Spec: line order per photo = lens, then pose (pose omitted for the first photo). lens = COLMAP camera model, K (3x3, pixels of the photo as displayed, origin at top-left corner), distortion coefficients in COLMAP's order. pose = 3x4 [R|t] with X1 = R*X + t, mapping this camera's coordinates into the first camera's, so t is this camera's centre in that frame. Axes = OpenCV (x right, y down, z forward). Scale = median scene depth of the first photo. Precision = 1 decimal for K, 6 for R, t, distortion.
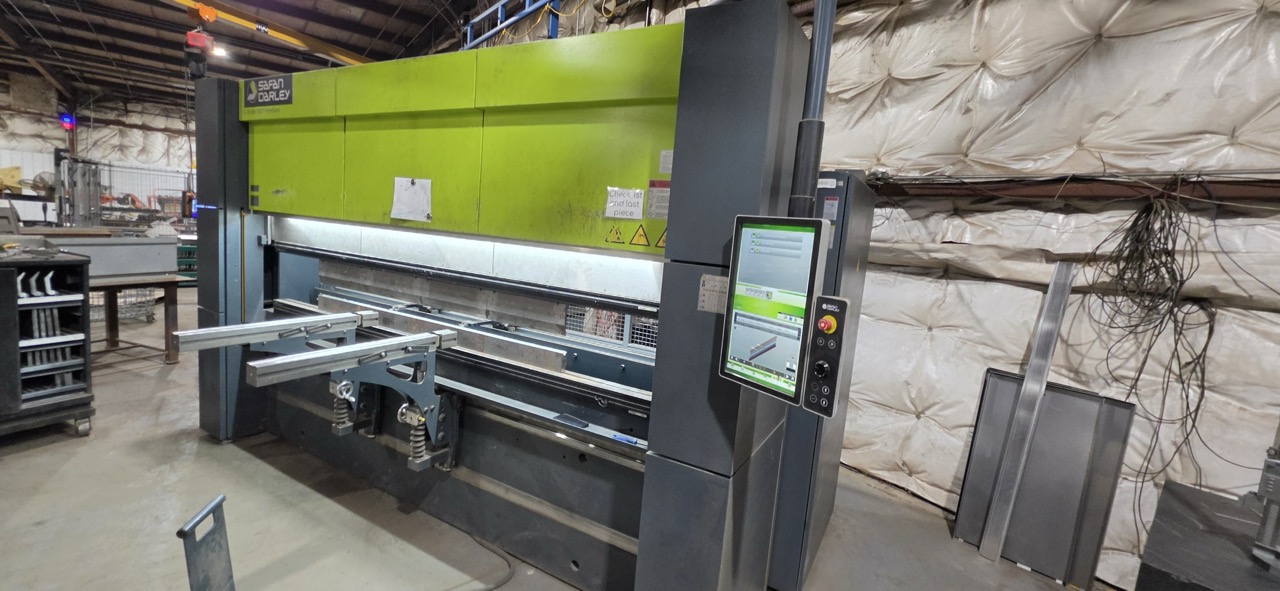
lens RADIAL K [[512.1, 0, 641.3], [0, 512.1, 288.1], [0, 0, 1]] dist [-0.002959, 0.000007]
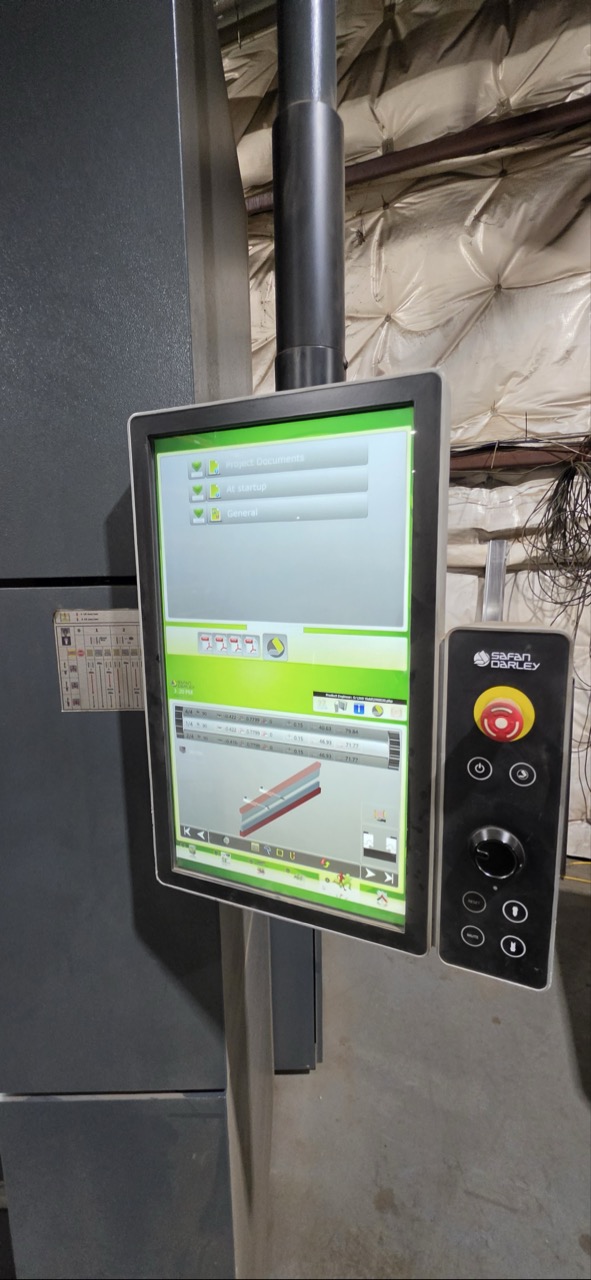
lens RADIAL K [[512.1, 0, 305.2], [0, 512.1, 641.2], [0, 0, 1]] dist [-0.002959, 0.000007]
pose [[0.859727, -0.173062, 0.480540, 0.058582], [0.145406, 0.984845, 0.094538, -0.009595], [-0.489618, -0.011404, 0.871862, 0.384398]]
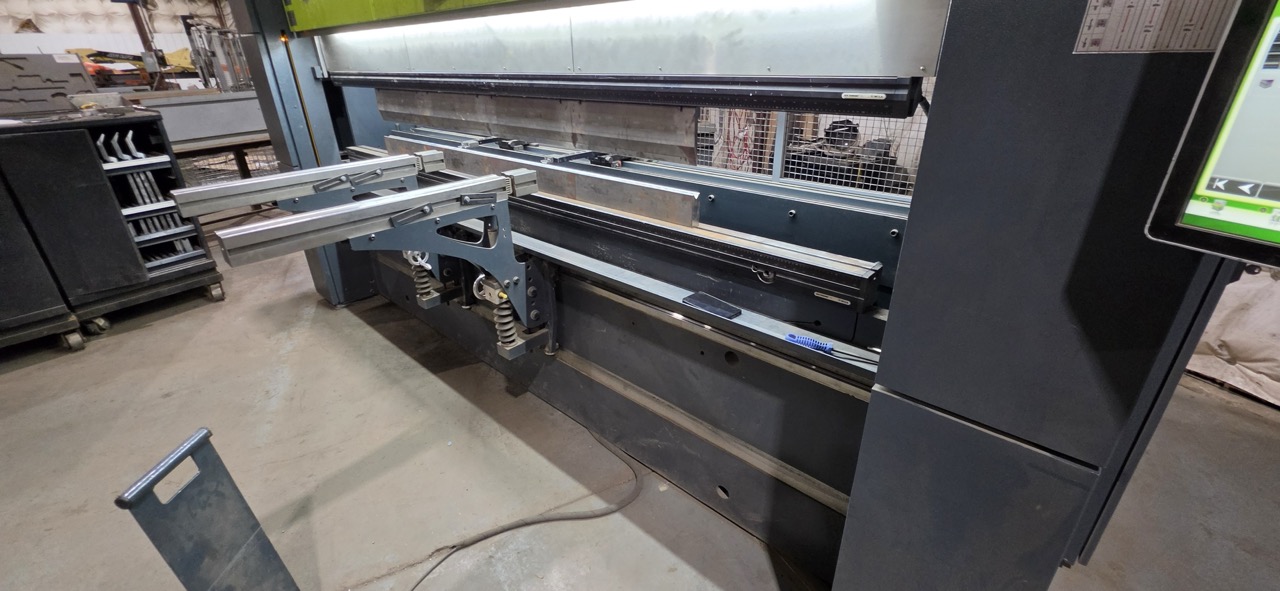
lens RADIAL K [[512.1, 0, 641.8], [0, 512.1, 289.0], [0, 0, 1]] dist [-0.002959, 0.000007]
pose [[0.971021, -0.000979, -0.238990, -0.060788], [0.073036, 0.953368, 0.292840, 0.045842], [0.227559, -0.301809, 0.925812, 0.352020]]
